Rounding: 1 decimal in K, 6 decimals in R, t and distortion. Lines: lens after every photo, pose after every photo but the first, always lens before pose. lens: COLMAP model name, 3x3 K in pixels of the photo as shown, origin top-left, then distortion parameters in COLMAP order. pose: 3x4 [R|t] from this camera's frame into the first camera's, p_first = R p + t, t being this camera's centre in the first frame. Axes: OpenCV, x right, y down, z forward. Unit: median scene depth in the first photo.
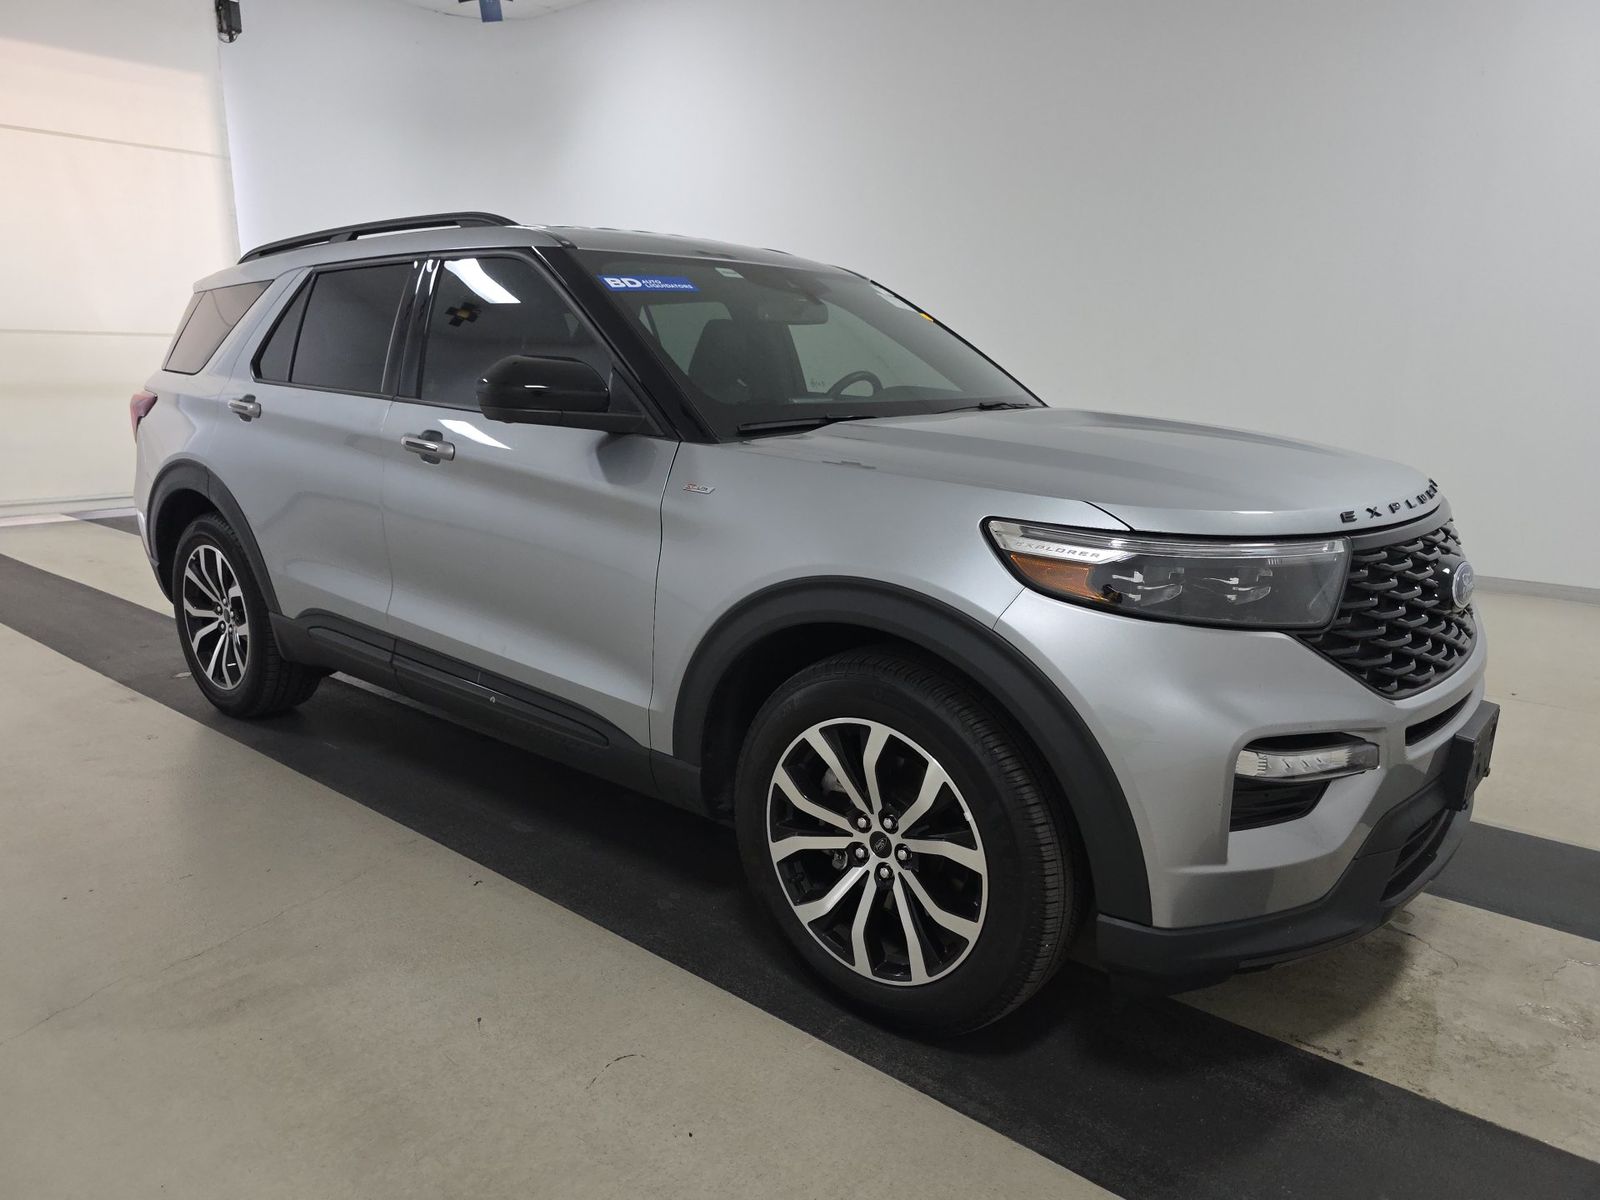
lens RADIAL K [[1107.3, 0, 800.0], [0, 1107.3, 600.0], [0, 0, 1]] dist [-0.001684, -0.000404]
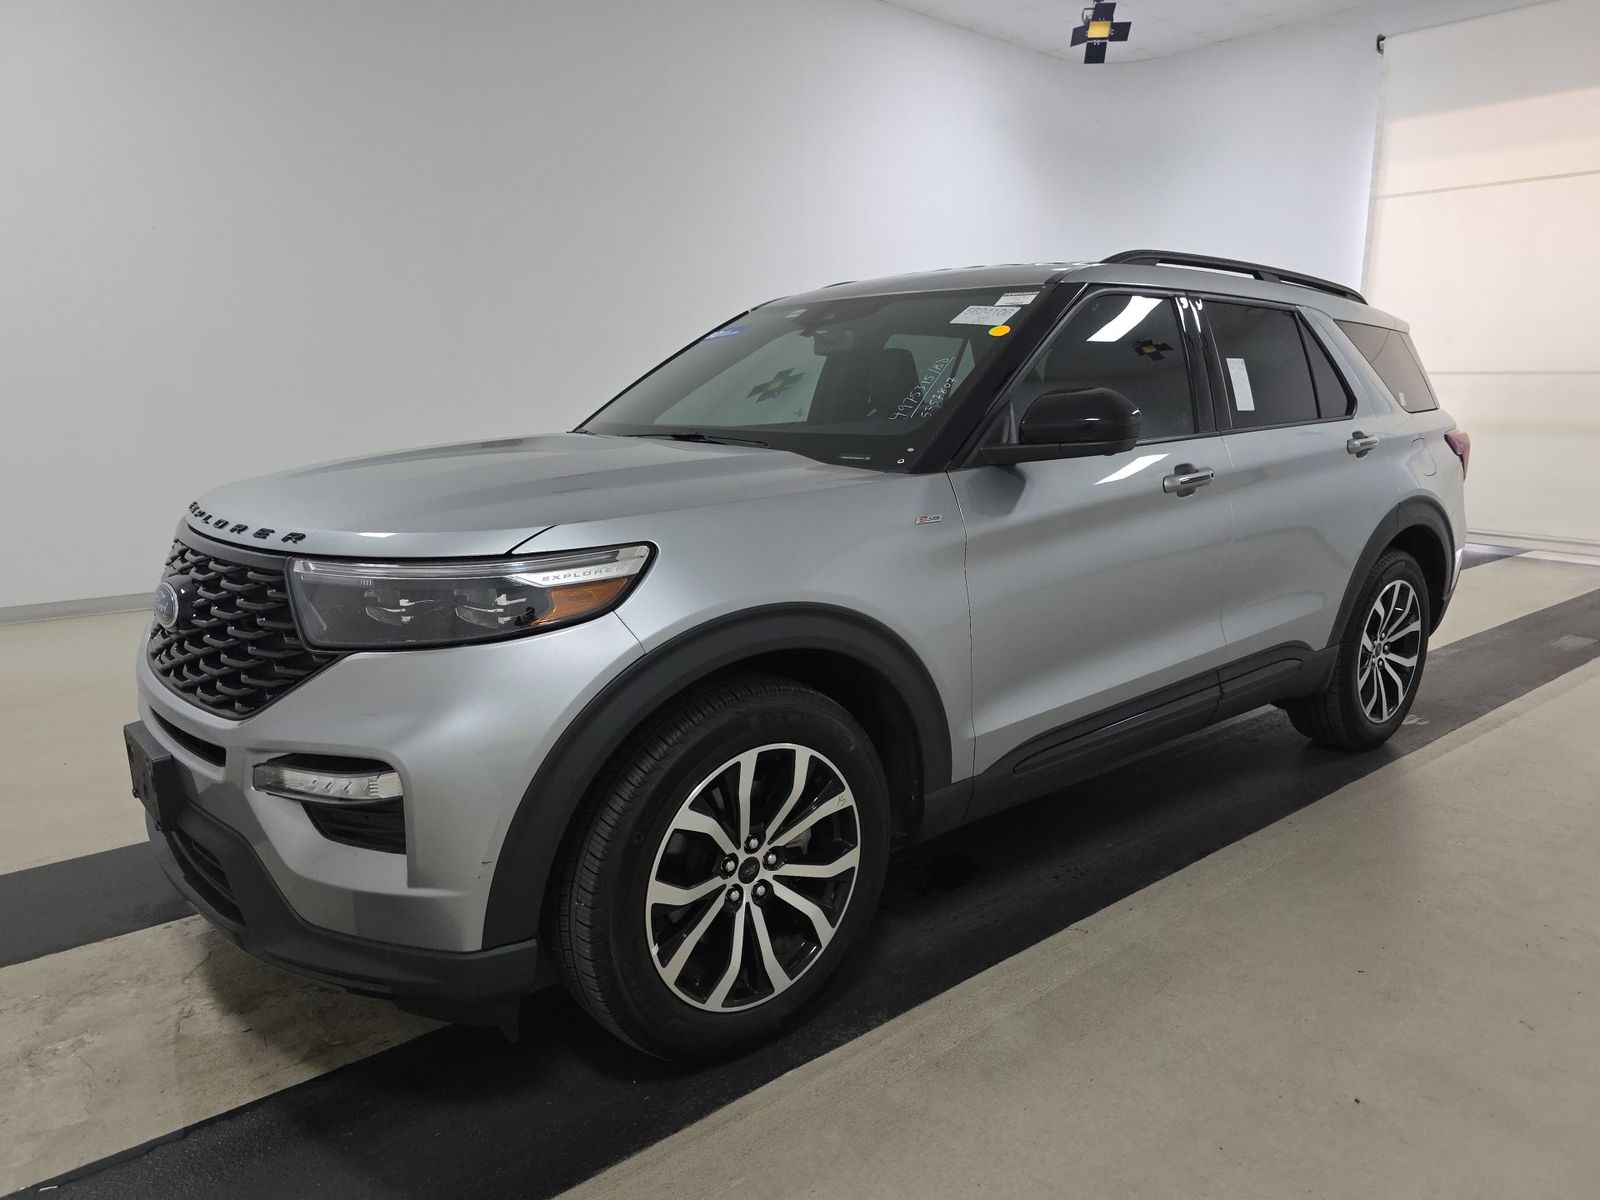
lens RADIAL K [[1065.1, 0, 800.0], [0, 1065.1, 600.0], [0, 0, 1]] dist [0.051289, -0.051331]
pose [[-0.171787, 0.170430, -0.970280, 1.332408], [-0.205245, 0.957117, 0.204456, -0.309119], [0.963516, 0.234268, -0.129440, 1.548446]]
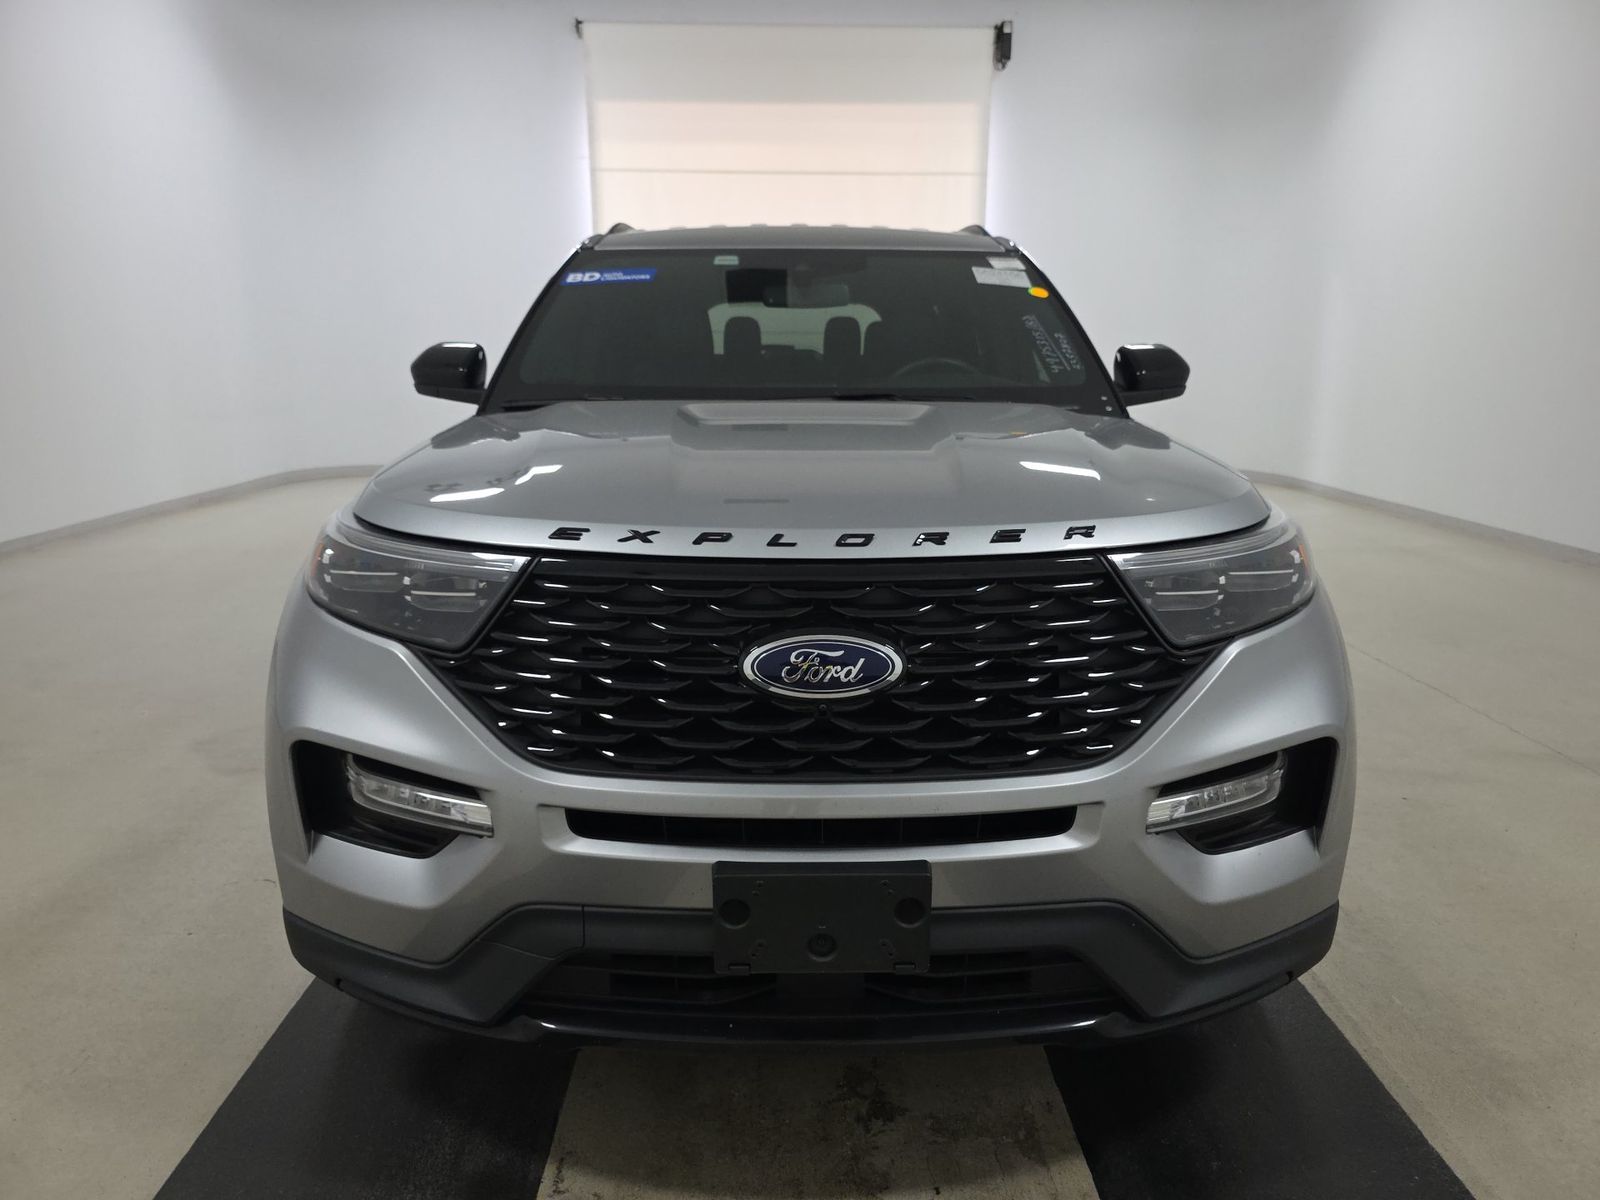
lens RADIAL K [[1065.1, 0, 800.0], [0, 1065.1, 600.0], [0, 0, 1]] dist [0.051289, -0.051331]
pose [[0.647556, 0.162160, -0.744564, 0.983967], [-0.150740, 0.985046, 0.083435, -0.095729], [0.746960, 0.058207, 0.662317, 0.516172]]
